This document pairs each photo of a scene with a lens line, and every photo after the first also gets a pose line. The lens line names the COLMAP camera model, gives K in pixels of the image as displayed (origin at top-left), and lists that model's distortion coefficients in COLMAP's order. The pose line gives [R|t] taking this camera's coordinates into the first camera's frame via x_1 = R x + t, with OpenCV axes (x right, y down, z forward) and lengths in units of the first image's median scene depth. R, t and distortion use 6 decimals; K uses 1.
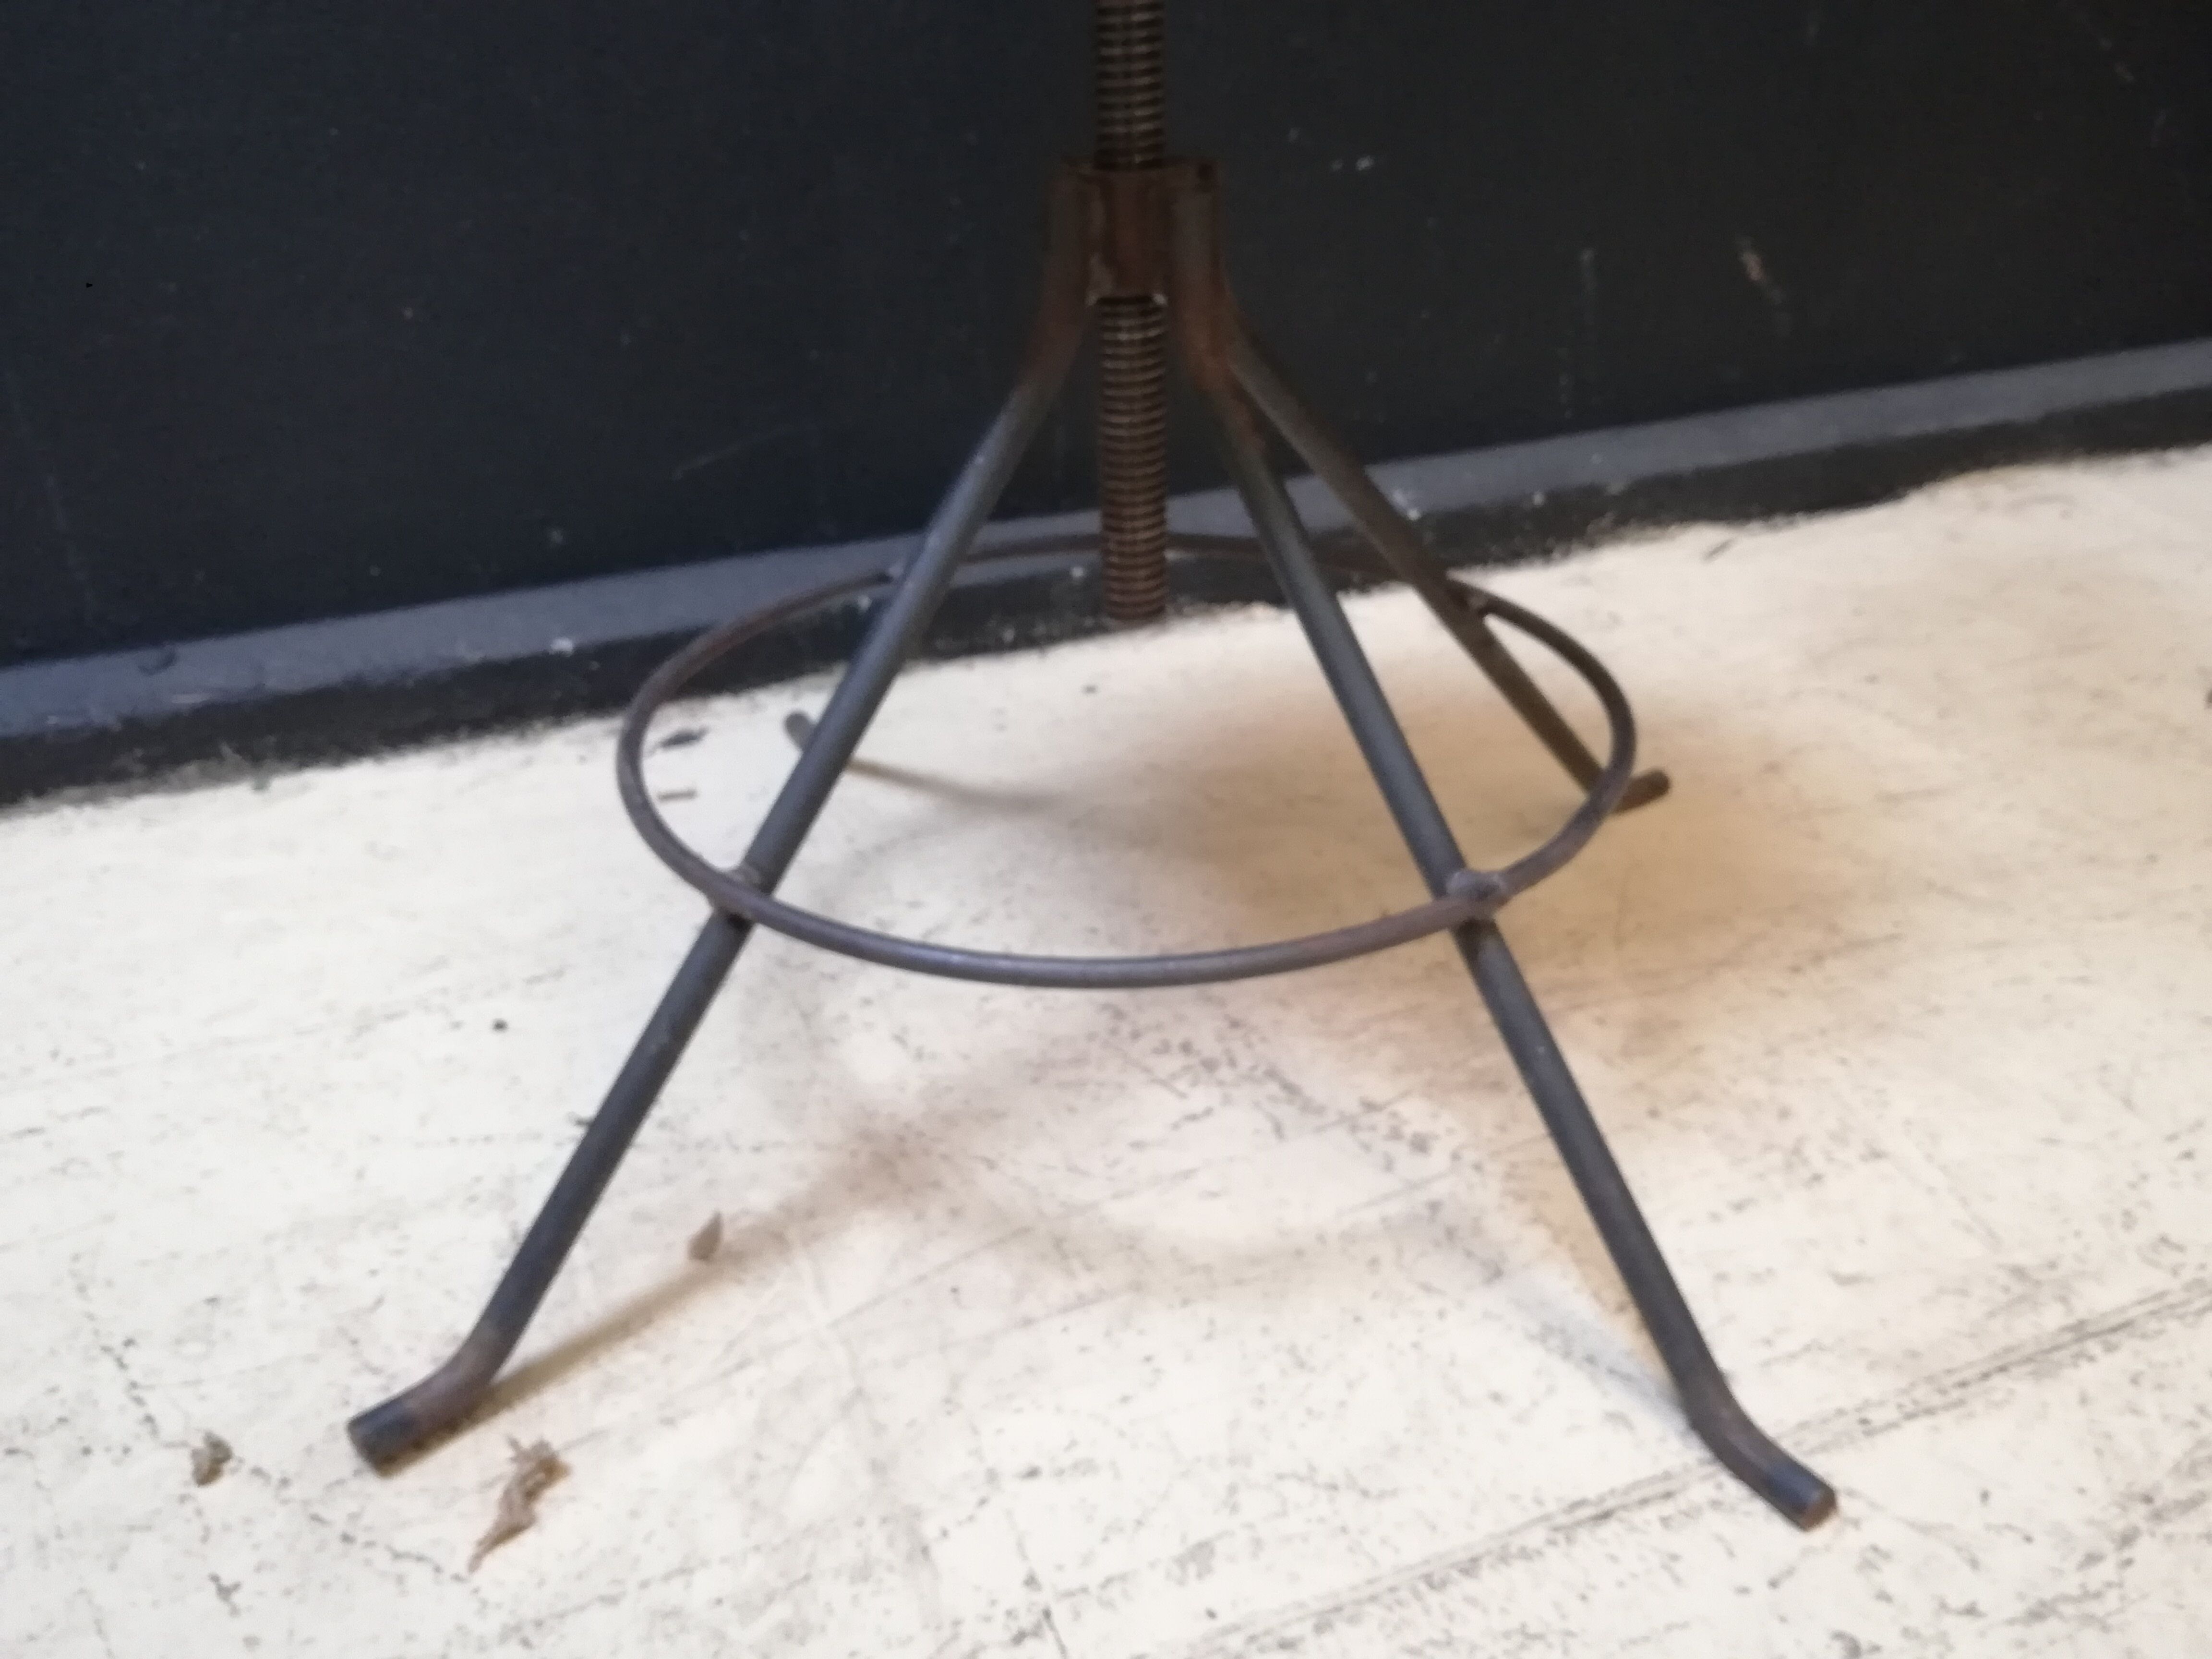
lens RADIAL K [[1897.8, 0, 1106.0], [0, 1897.8, 829.5], [0, 0, 1]] dist [0.051960, -0.114076]
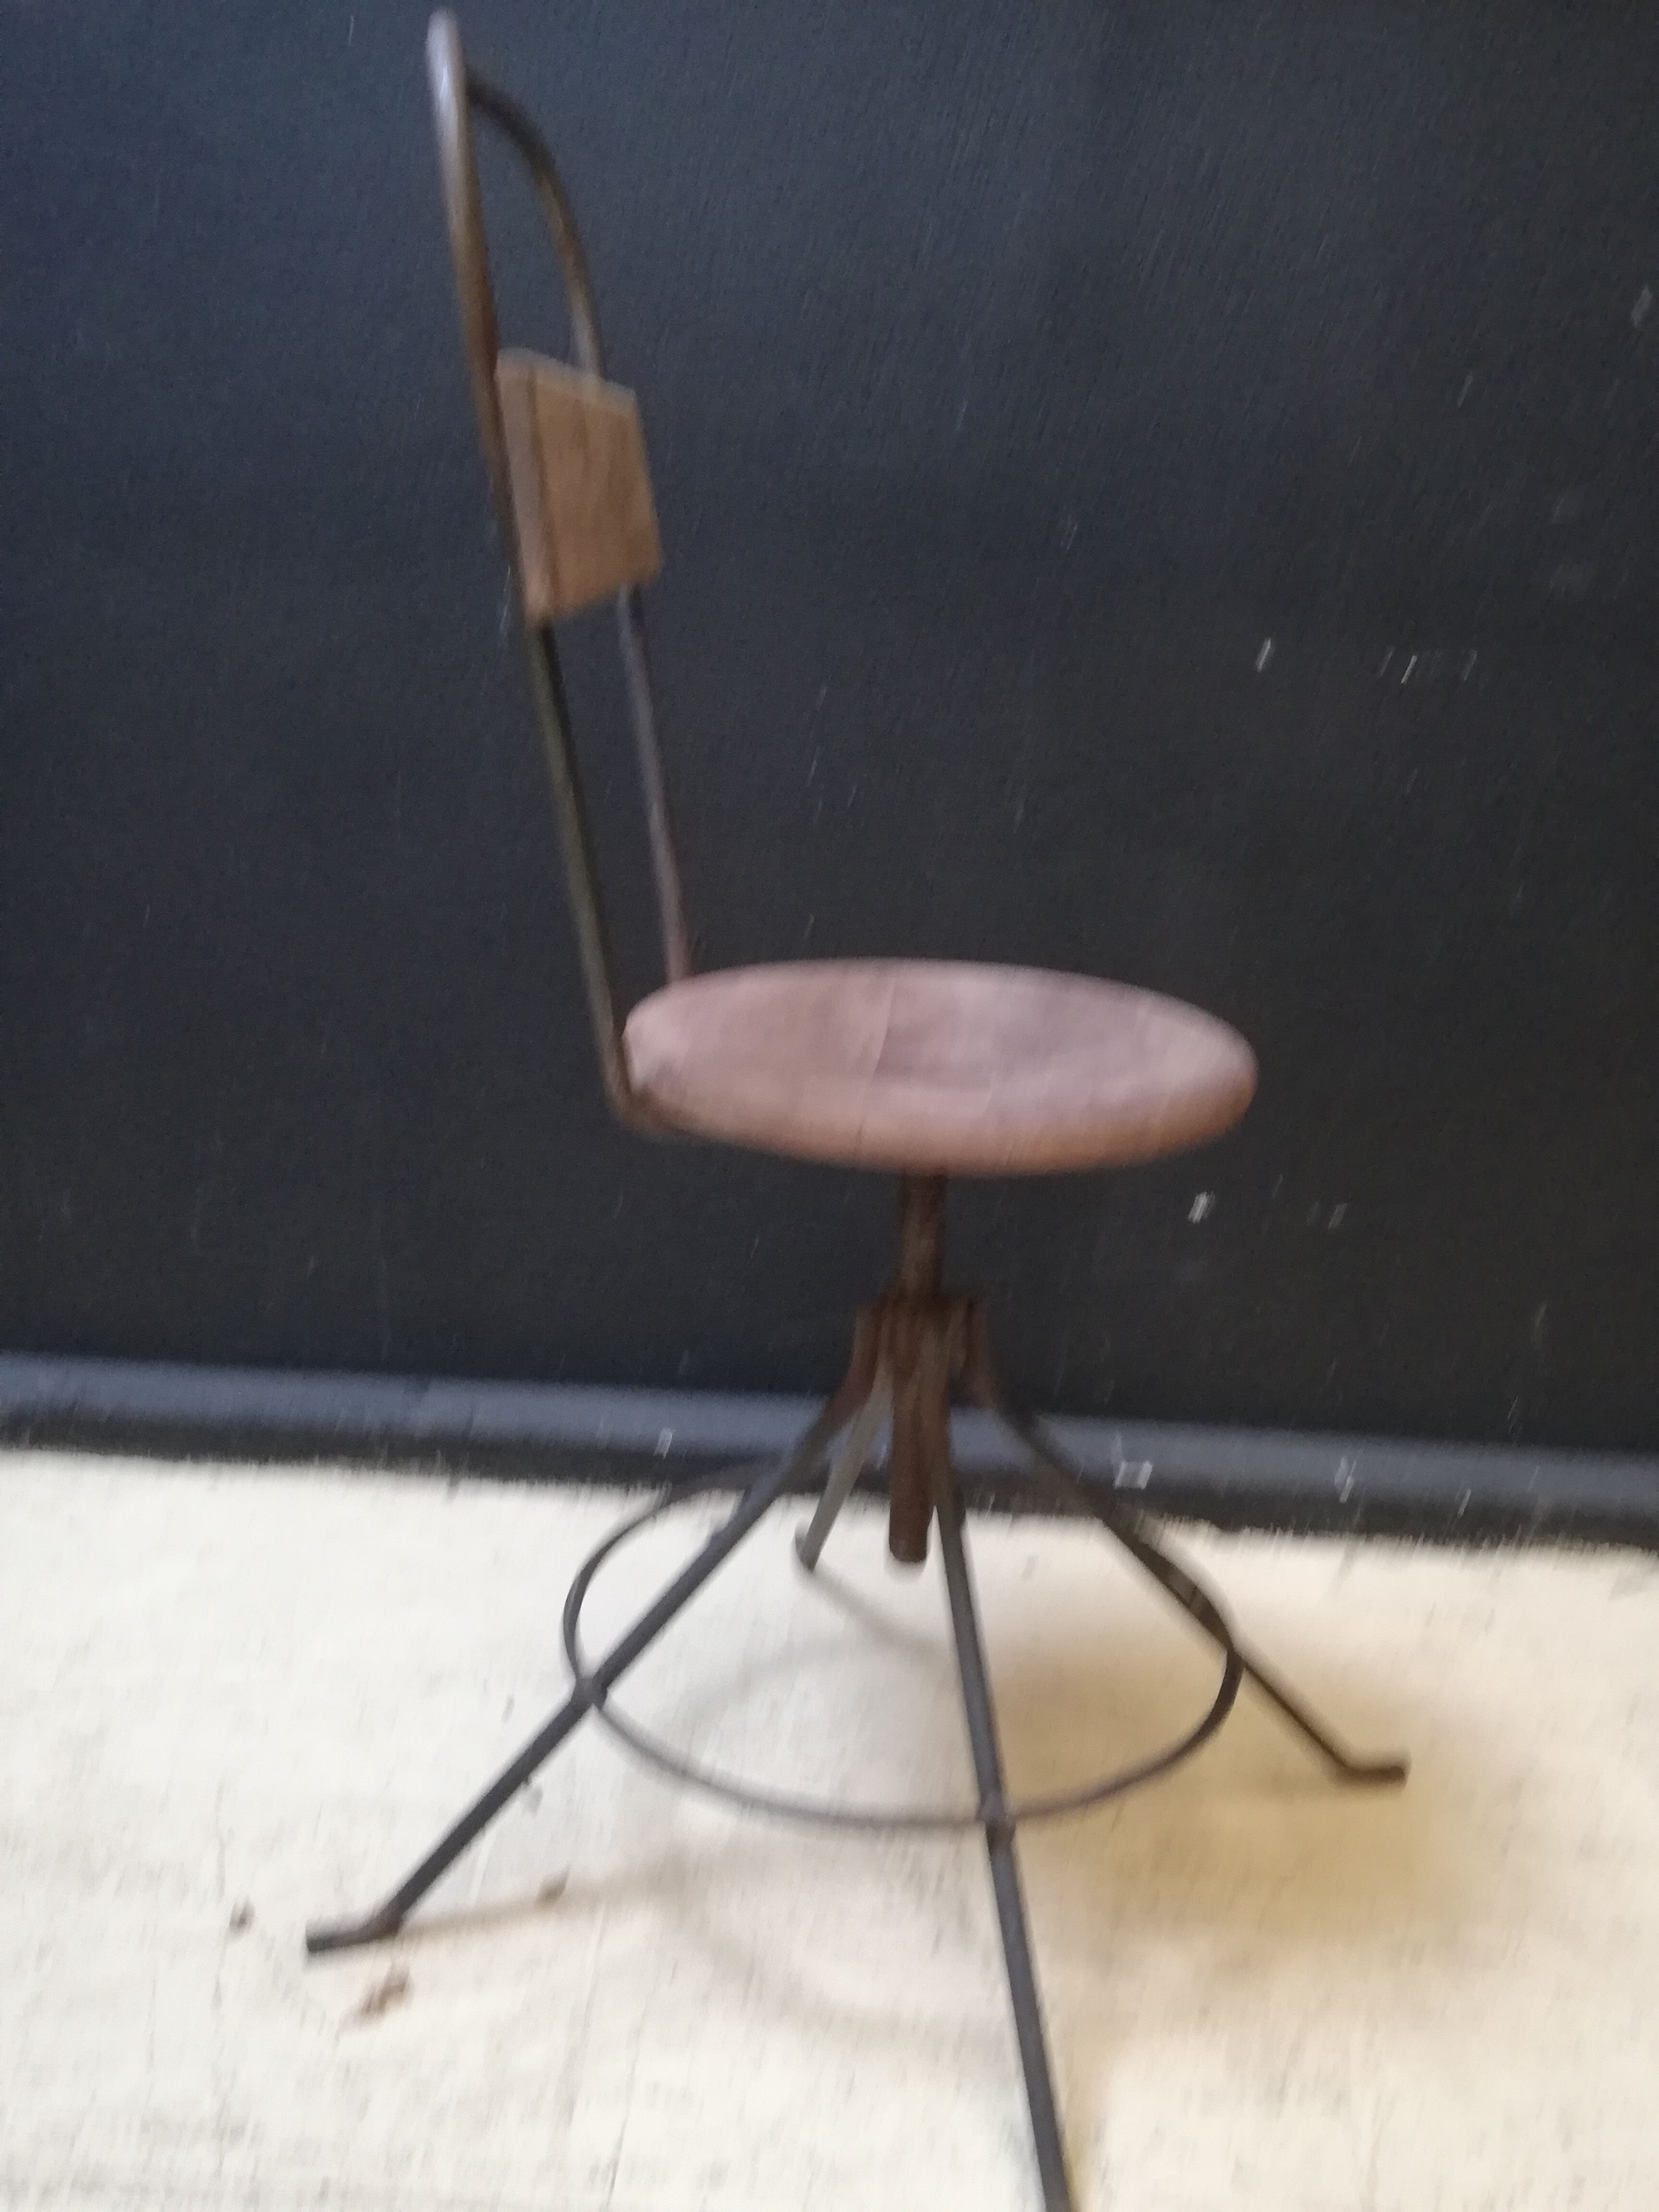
lens RADIAL K [[2044.0, 0, 830.8], [0, 2044.0, 1106.0], [0, 0, 1]] dist [0.049283, -0.092918]
pose [[0.918720, 0.186421, -0.348139, 0.490539], [-0.253247, 0.954550, -0.157164, -0.200483], [0.303017, 0.232555, 0.924175, -0.675709]]
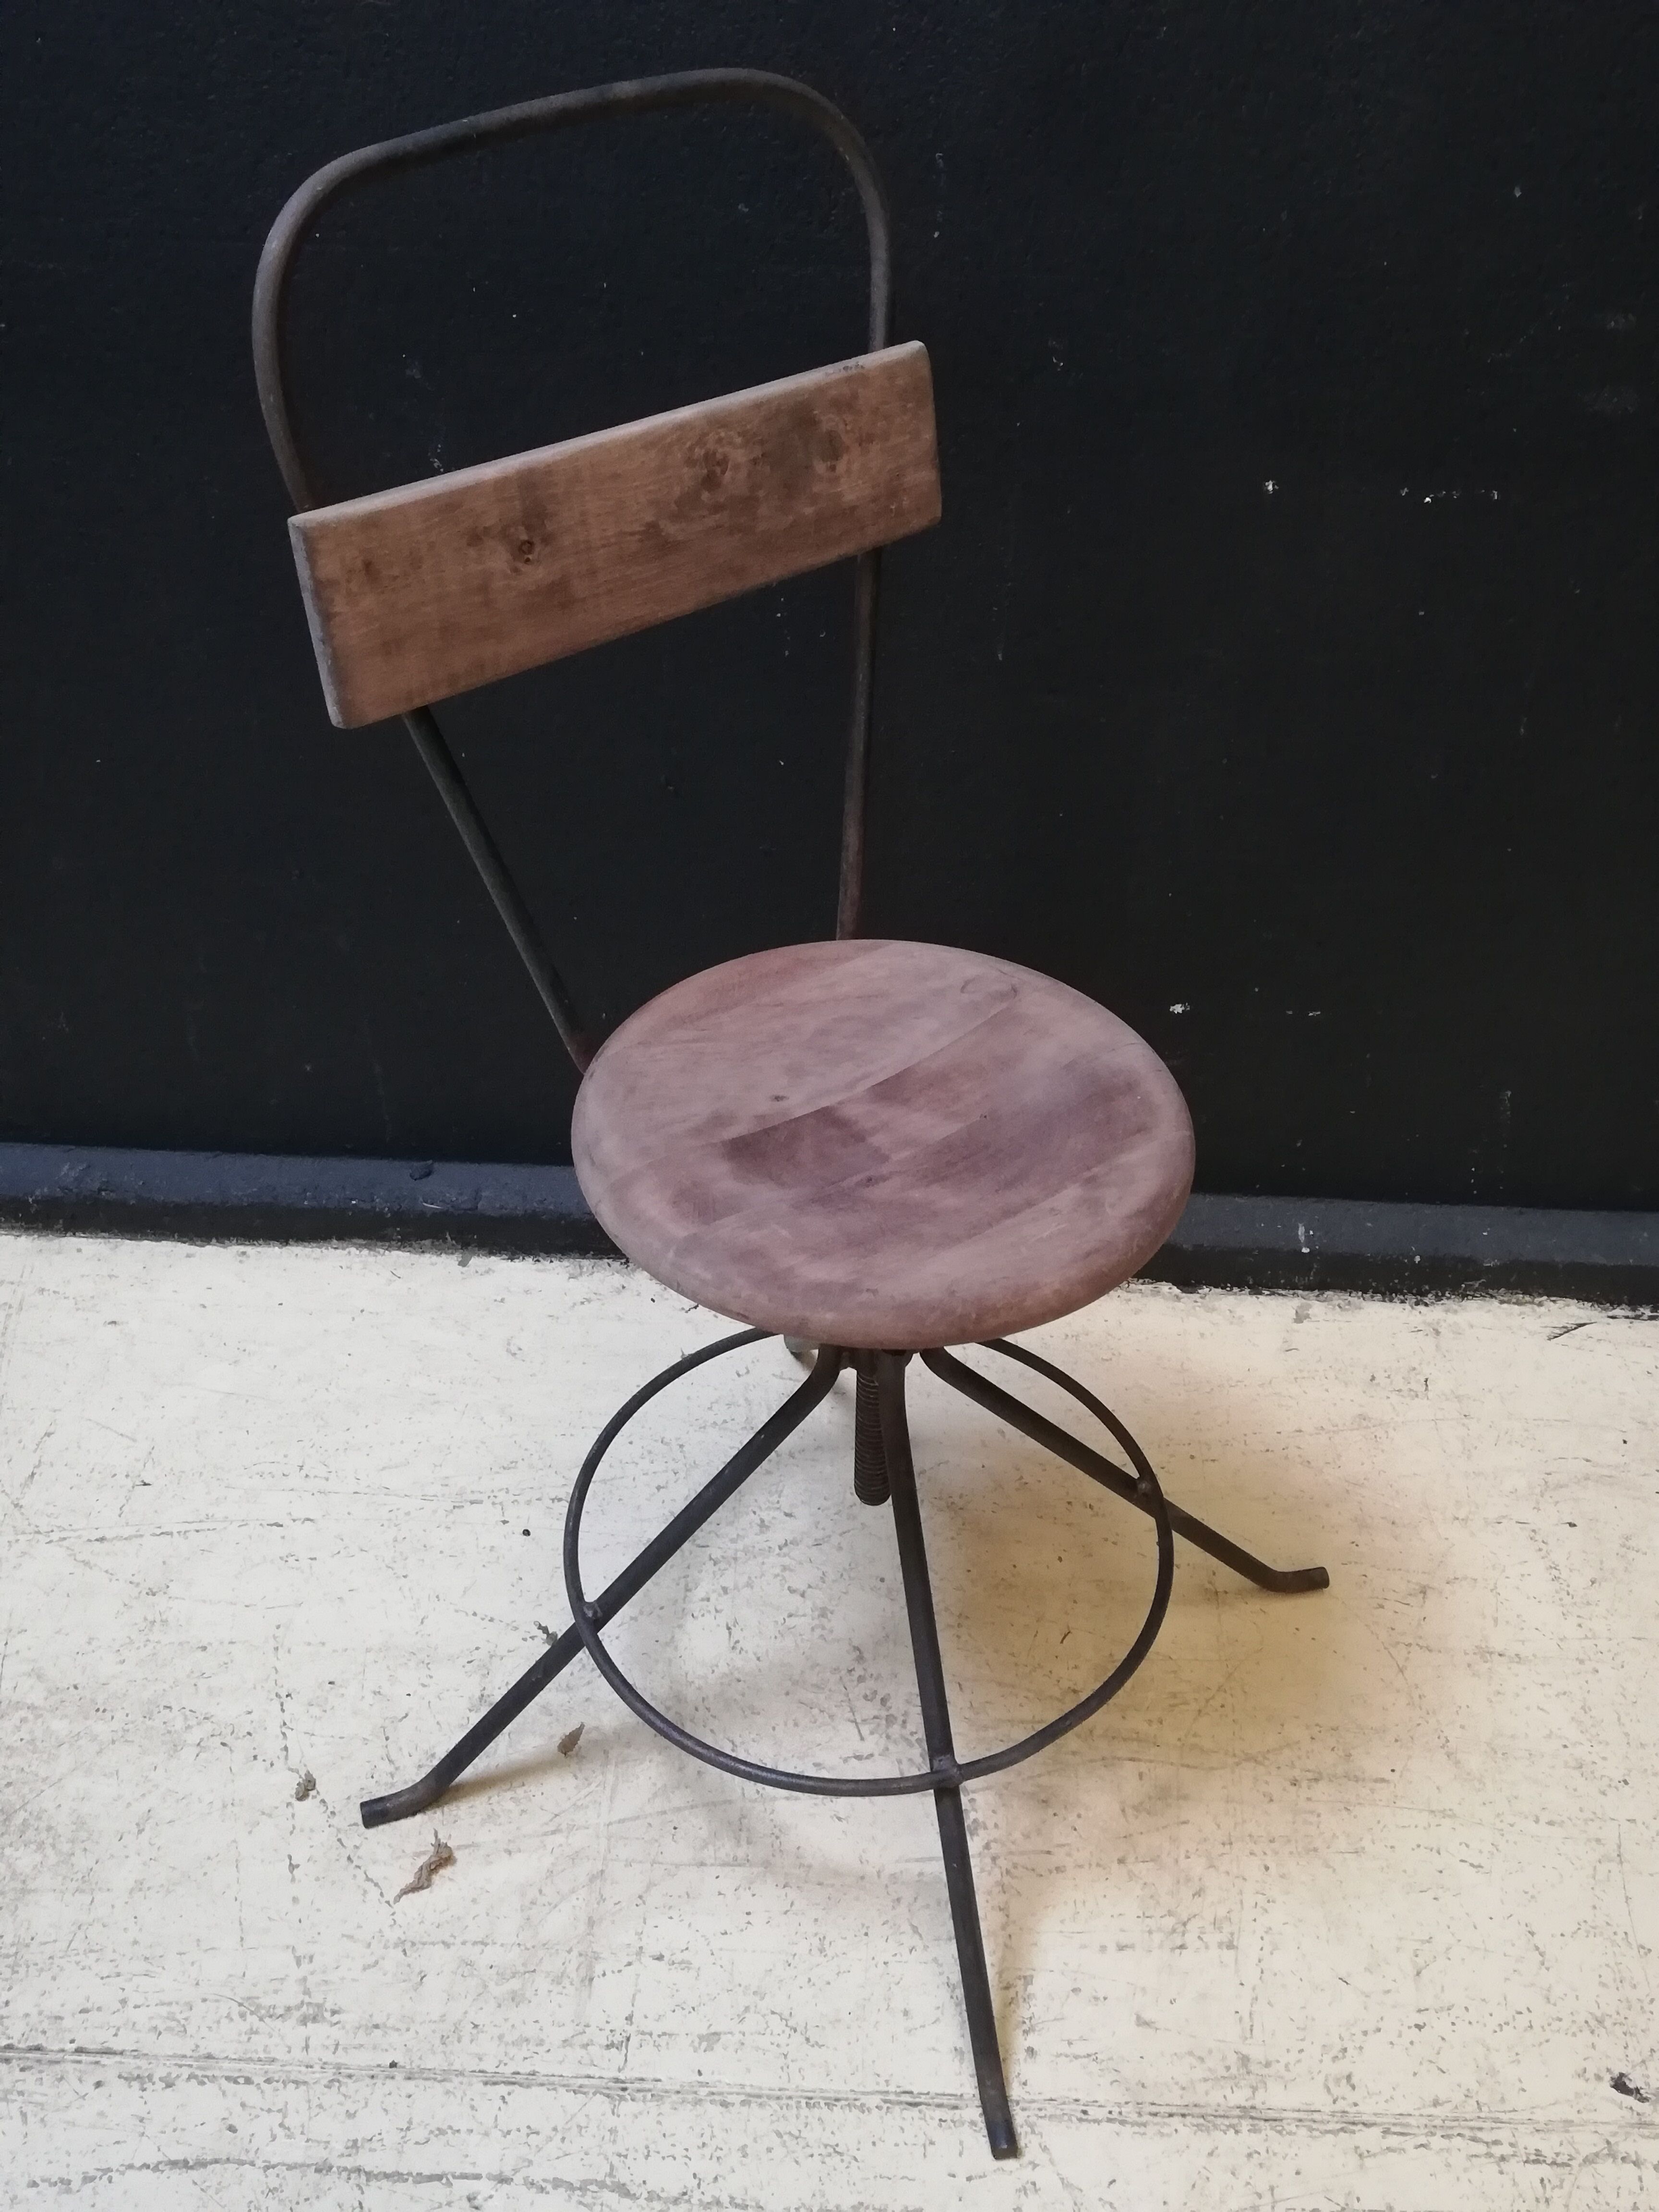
lens RADIAL K [[2044.0, 0, 830.8], [0, 2044.0, 1106.0], [0, 0, 1]] dist [0.049283, -0.092918]
pose [[0.917173, 0.285601, -0.277897, 0.409060], [-0.231926, 0.949673, 0.210549, -0.869370], [0.324045, -0.128658, 0.937252, -0.715470]]
